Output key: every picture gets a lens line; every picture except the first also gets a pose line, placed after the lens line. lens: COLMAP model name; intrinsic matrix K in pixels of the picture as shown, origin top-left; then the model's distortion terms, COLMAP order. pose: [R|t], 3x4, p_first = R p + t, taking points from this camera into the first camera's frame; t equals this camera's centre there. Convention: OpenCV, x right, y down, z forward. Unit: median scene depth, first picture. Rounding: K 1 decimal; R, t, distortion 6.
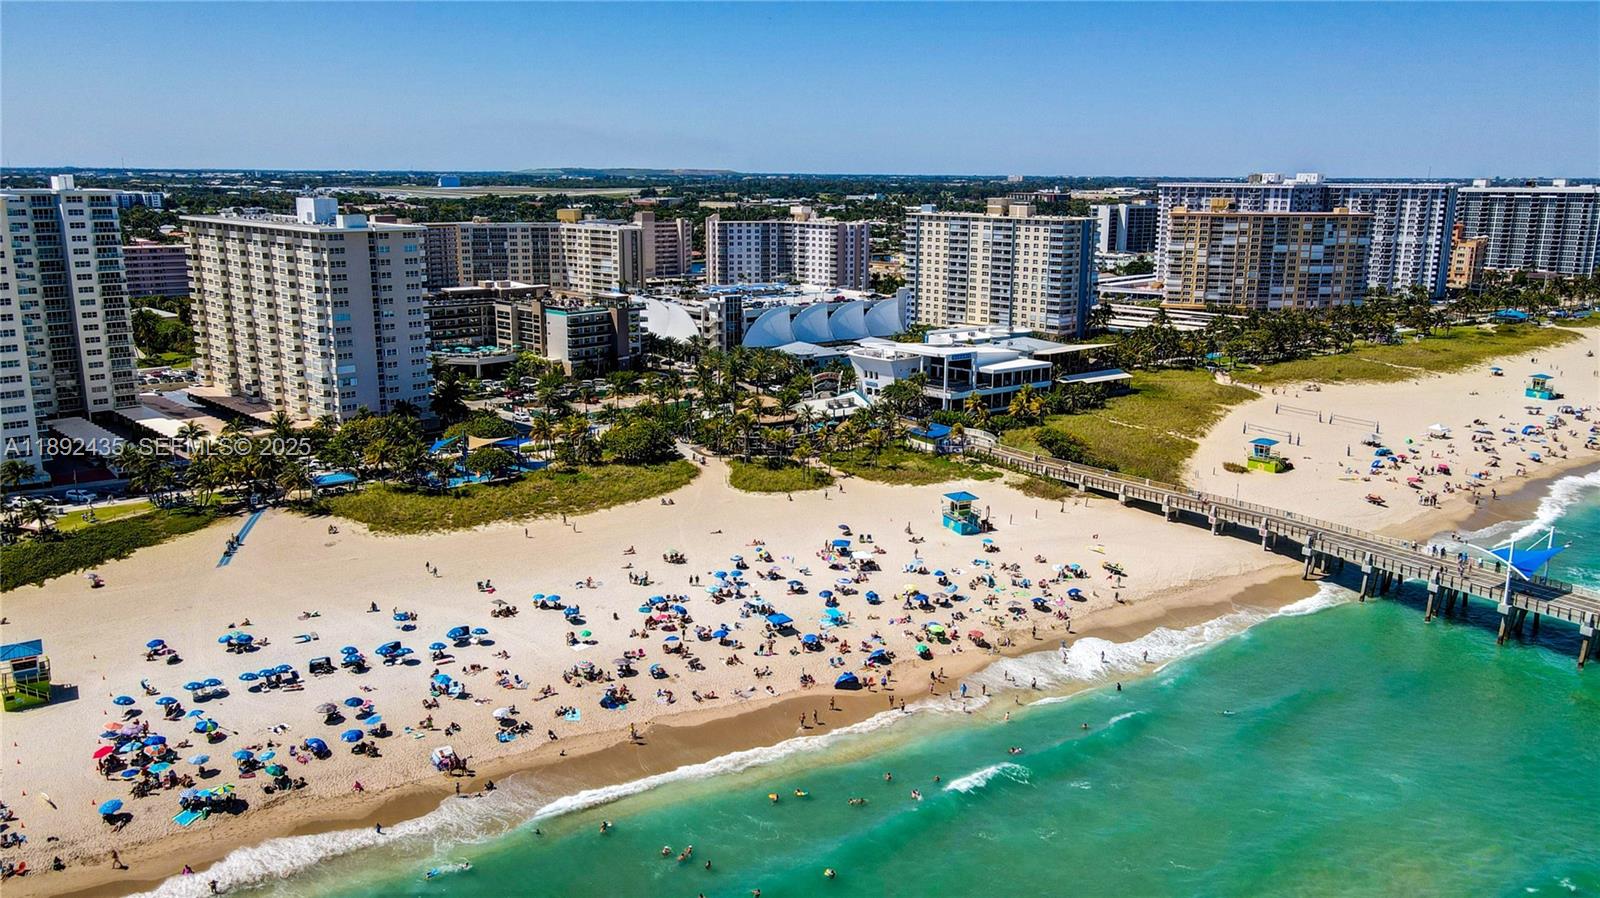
lens RADIAL K [[1192.0, 0, 817.3], [0, 1192.0, 448.4], [0, 0, 1]] dist [-0.019730, 0.093439]
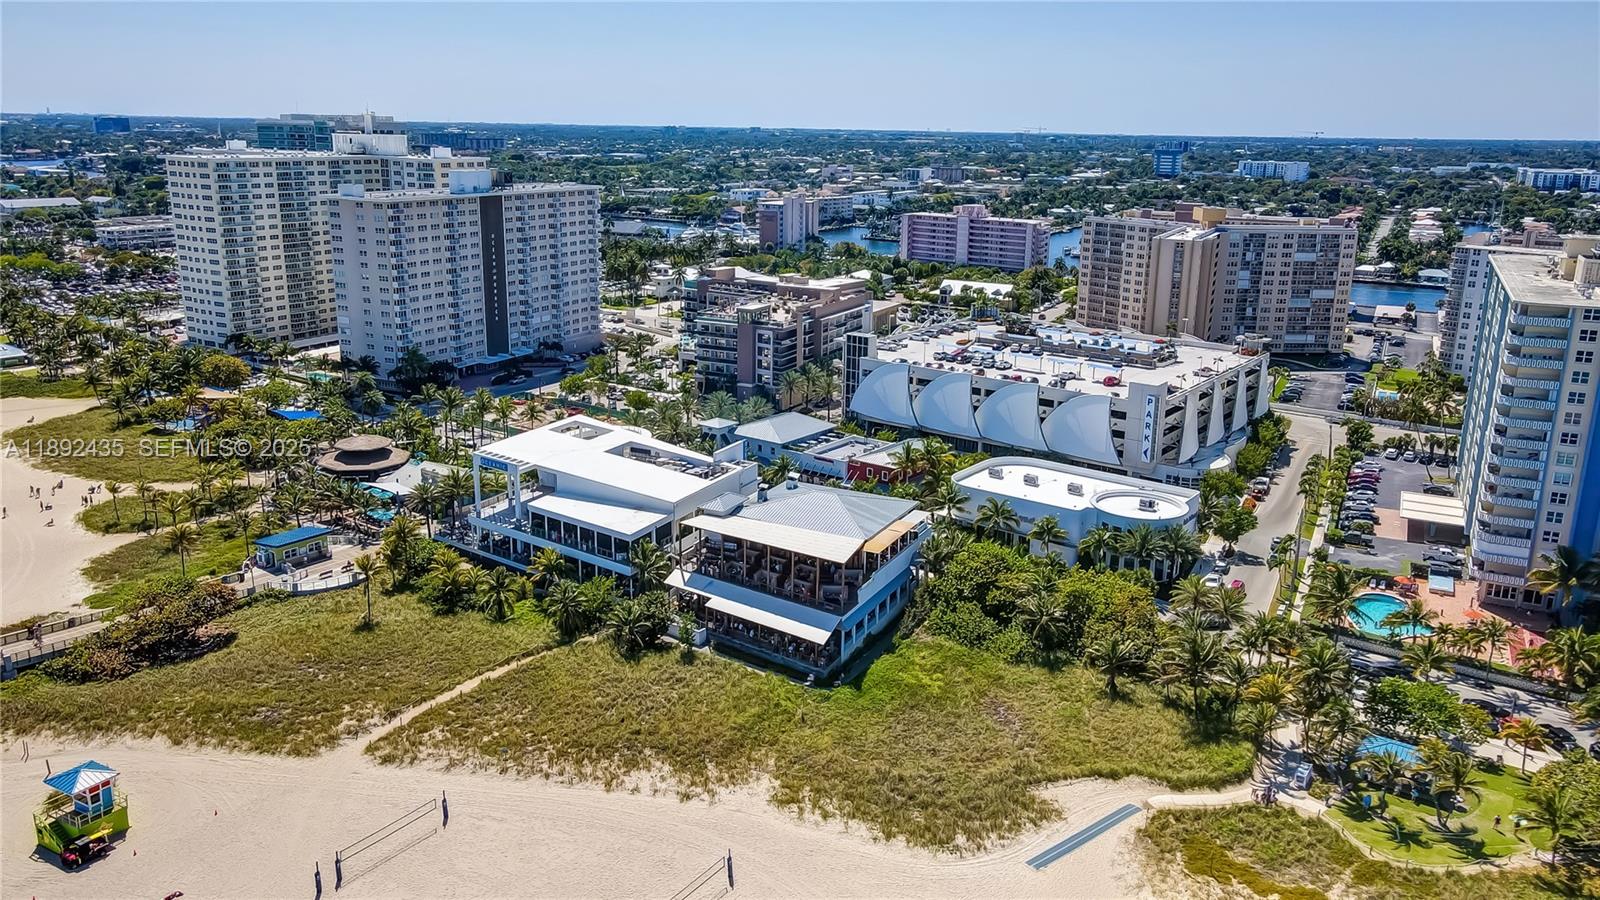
lens RADIAL K [[1192.0, 0, 817.3], [0, 1192.0, 449.4], [0, 0, 1]] dist [-0.019730, 0.093439]
pose [[0.295004, 0.249194, -0.922429, 0.439805], [-0.232556, 0.955088, 0.183642, -0.140010], [0.926763, 0.160341, 0.339706, 0.564146]]
